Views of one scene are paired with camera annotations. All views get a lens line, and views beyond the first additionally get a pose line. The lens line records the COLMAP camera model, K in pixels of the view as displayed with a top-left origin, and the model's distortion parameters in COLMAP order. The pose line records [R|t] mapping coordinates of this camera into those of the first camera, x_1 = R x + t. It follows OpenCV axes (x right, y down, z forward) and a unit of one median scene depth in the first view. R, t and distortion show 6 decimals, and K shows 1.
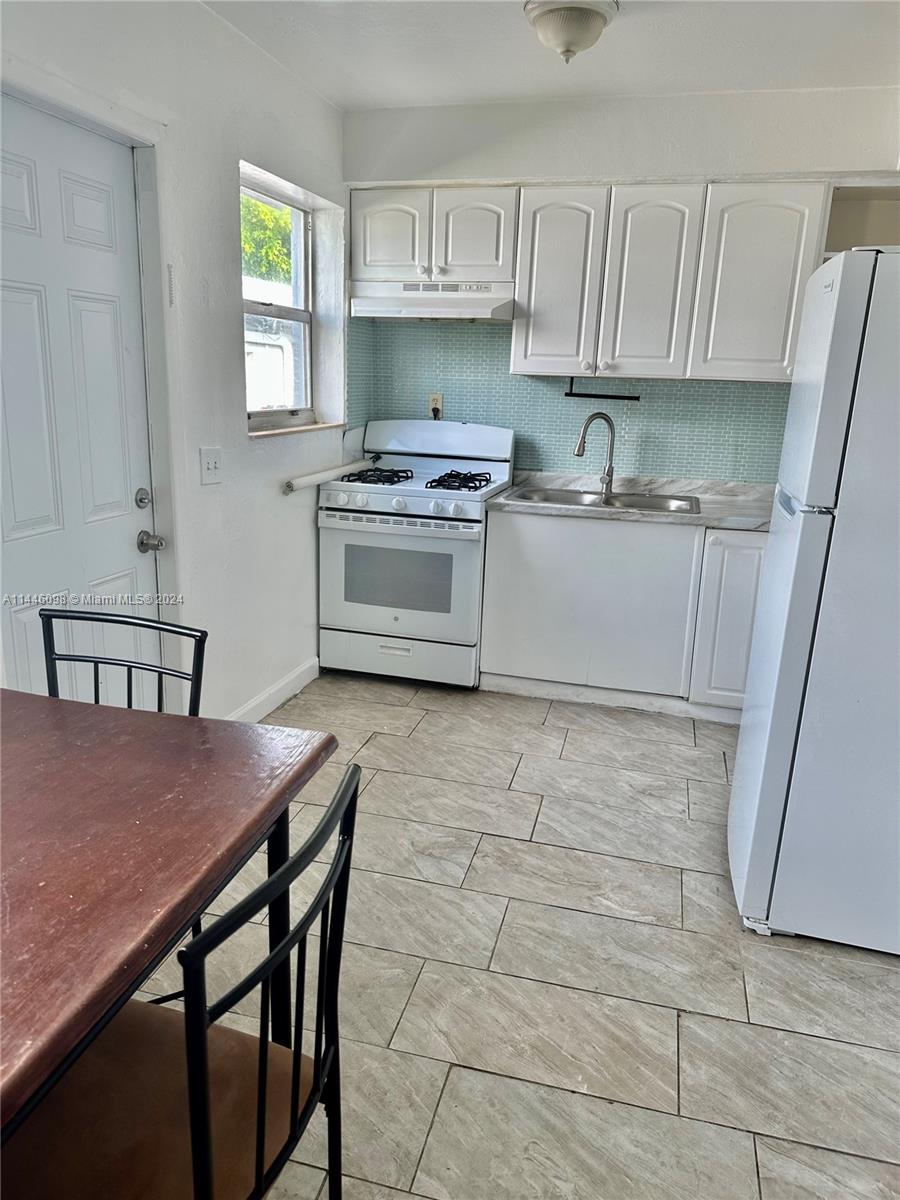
lens RADIAL K [[848.5, 0, 450.0], [0, 848.5, 600.0], [0, 0, 1]] dist [0.160349, -0.307257]
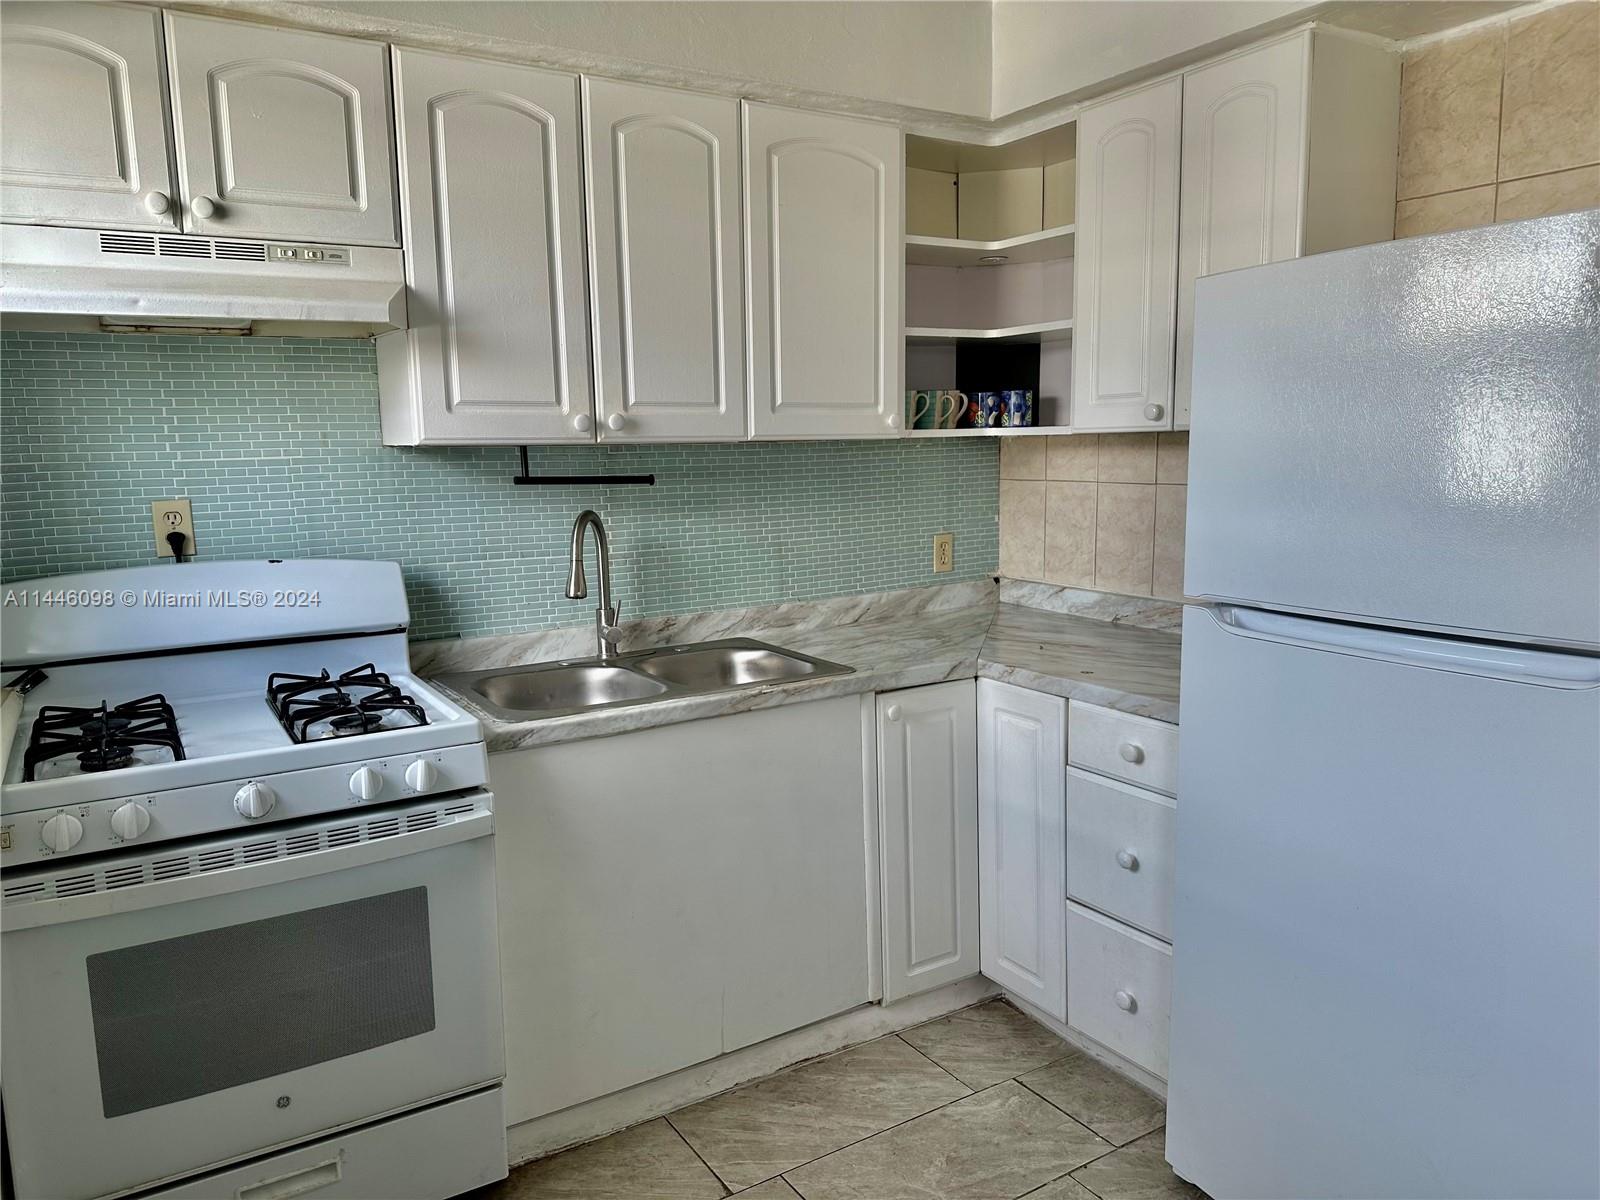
lens RADIAL K [[1117.7, 0, 800.0], [0, 1117.7, 600.0], [0, 0, 1]] dist [0.083030, -0.125601]
pose [[0.682937, -0.153744, 0.714115, -0.230686], [0.221028, 0.975266, -0.001410, -0.142583], [-0.696236, 0.158802, 0.700027, 0.469607]]
